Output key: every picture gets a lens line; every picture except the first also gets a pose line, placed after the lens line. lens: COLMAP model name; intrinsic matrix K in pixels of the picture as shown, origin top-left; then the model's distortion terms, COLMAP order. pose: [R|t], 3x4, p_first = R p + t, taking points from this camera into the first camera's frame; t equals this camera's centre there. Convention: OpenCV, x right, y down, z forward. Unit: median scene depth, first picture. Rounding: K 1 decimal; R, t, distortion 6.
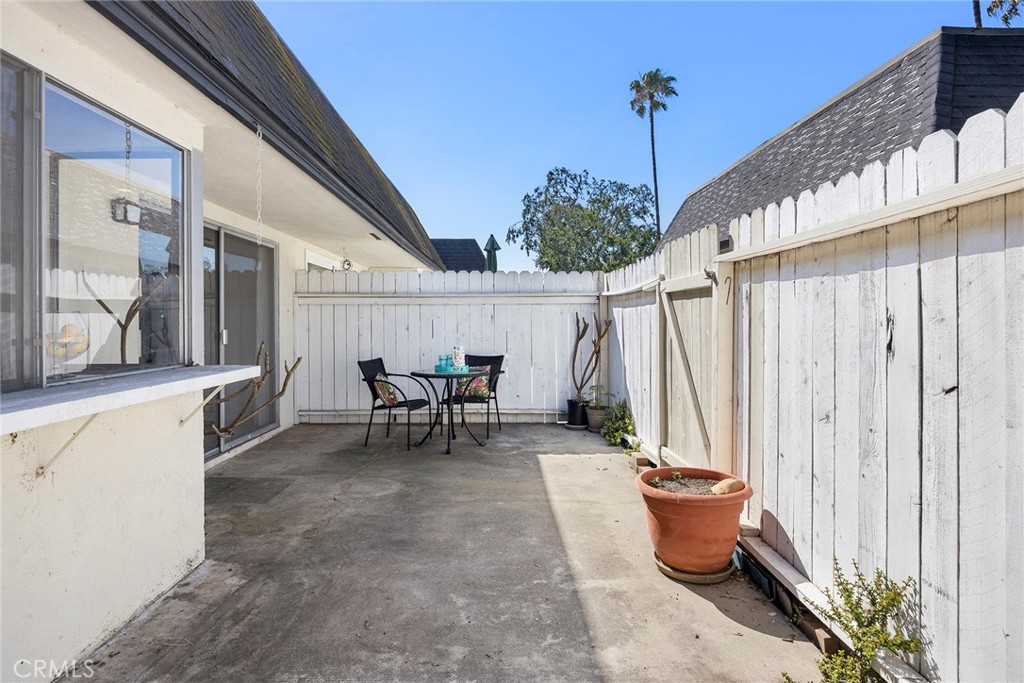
lens RADIAL K [[548.8, 0, 509.3], [0, 548.8, 305.4], [0, 0, 1]] dist [-0.010547, 0.000466]
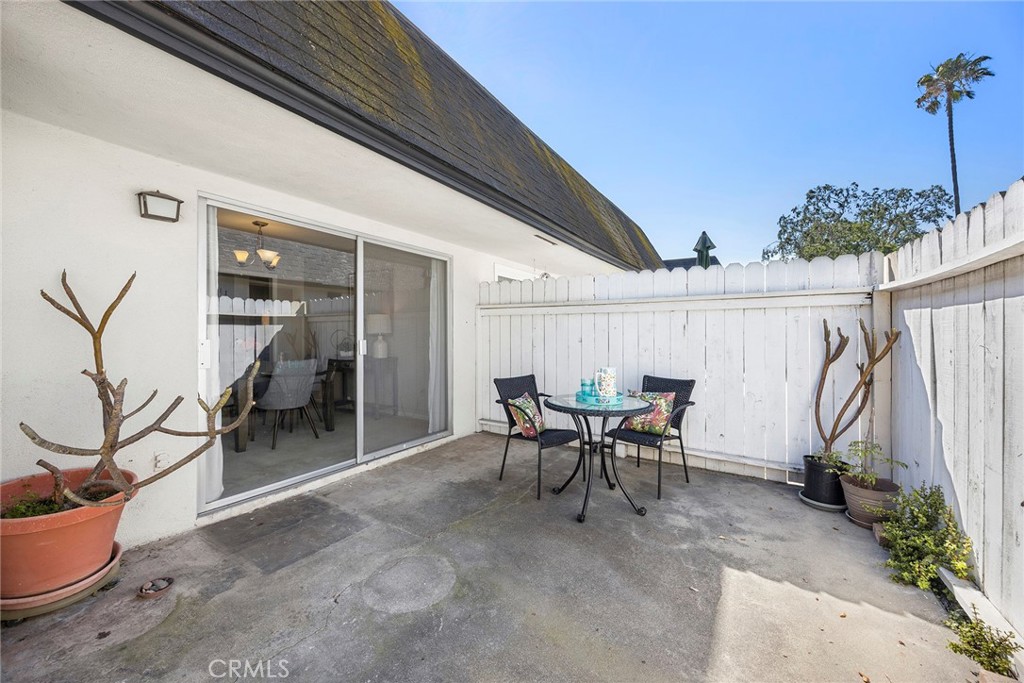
lens RADIAL K [[394.4, 0, 506.9], [0, 394.4, 332.7], [0, 0, 1]] dist [-0.006340, 0.000979]
pose [[0.833544, 0.003809, -0.552440, 0.066000], [0.012224, 0.999604, 0.025336, 0.011802], [0.552318, -0.027872, 0.833167, 0.408508]]
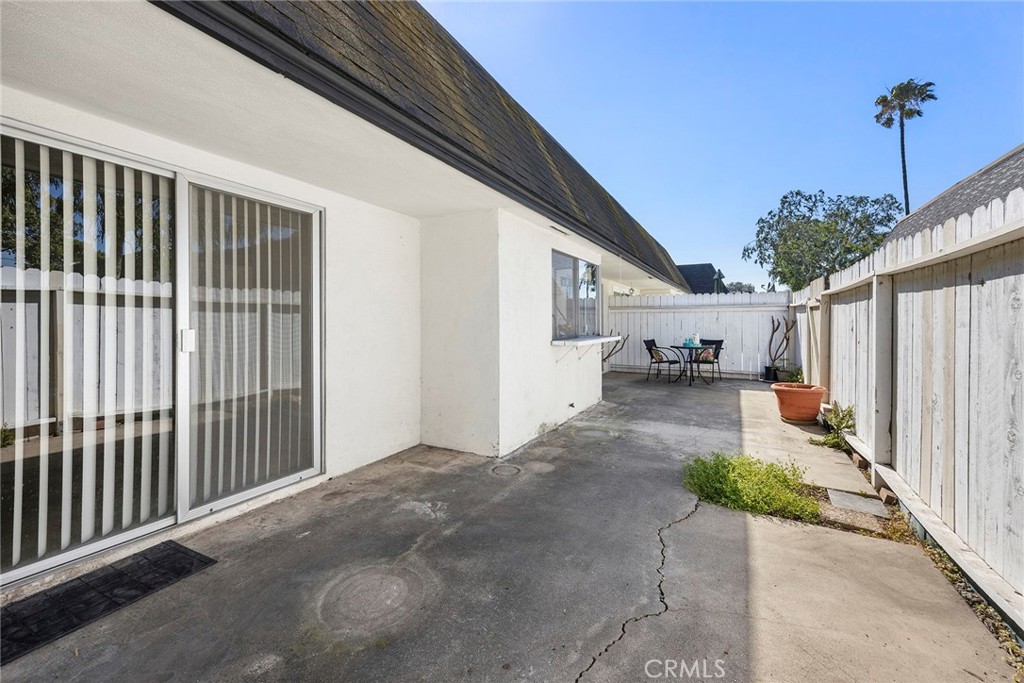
lens RADIAL K [[394.4, 0, 509.8], [0, 394.4, 324.1], [0, 0, 1]] dist [-0.006340, 0.000979]
pose [[0.856807, 0.005003, -0.515613, 0.052710], [0.014085, 0.999353, 0.033102, -0.013760], [0.515445, -0.035624, 0.856182, -0.457570]]
